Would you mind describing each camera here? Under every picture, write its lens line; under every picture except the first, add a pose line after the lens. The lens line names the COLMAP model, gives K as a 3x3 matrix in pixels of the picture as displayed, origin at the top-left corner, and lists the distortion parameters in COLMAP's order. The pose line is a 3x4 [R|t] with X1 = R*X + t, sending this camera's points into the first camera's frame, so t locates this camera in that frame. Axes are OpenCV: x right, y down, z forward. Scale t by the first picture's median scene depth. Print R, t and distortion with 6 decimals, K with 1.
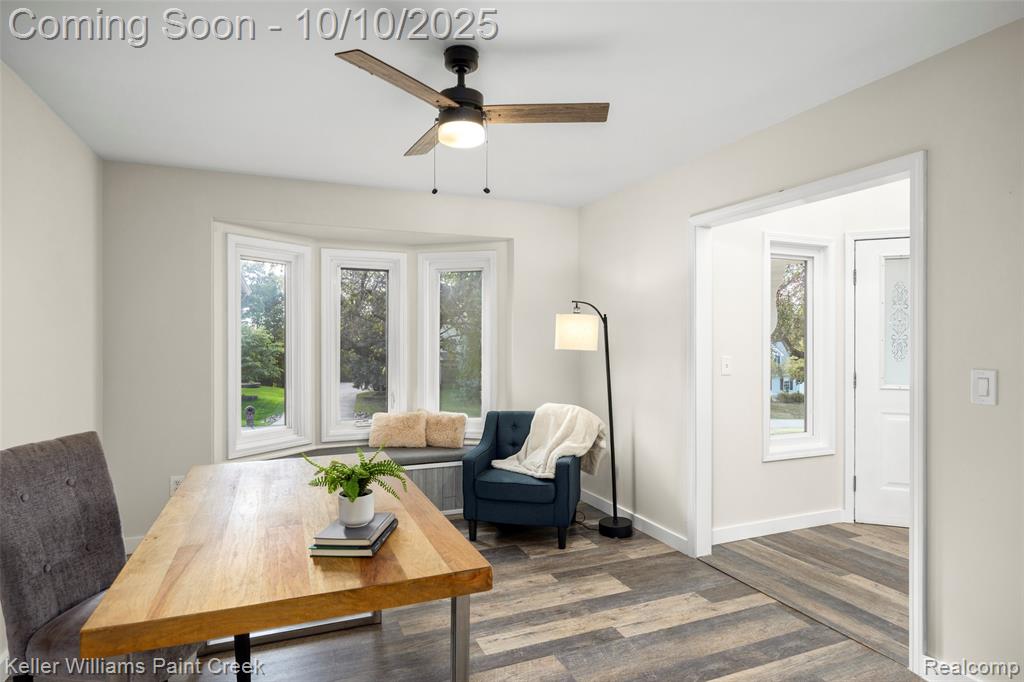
lens RADIAL K [[562.0, 0, 510.7], [0, 562.0, 334.7], [0, 0, 1]] dist [-0.003861, -0.002616]
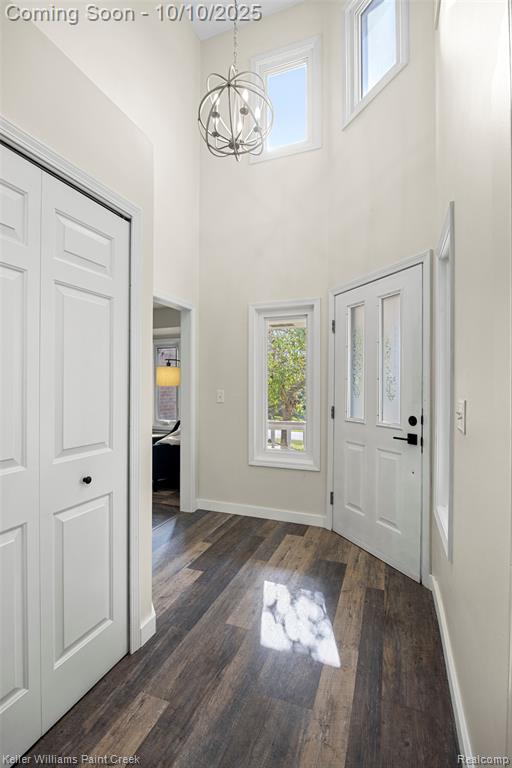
lens RADIAL K [[355.5, 0, 258.3], [0, 355.5, 387.4], [0, 0, 1]] dist [-0.010877, 0.000119]
pose [[0.720936, 0.002152, -0.692998, 1.139034], [0.004527, 0.999959, 0.007815, 0.023137], [0.692987, -0.008772, 0.720897, 0.382186]]
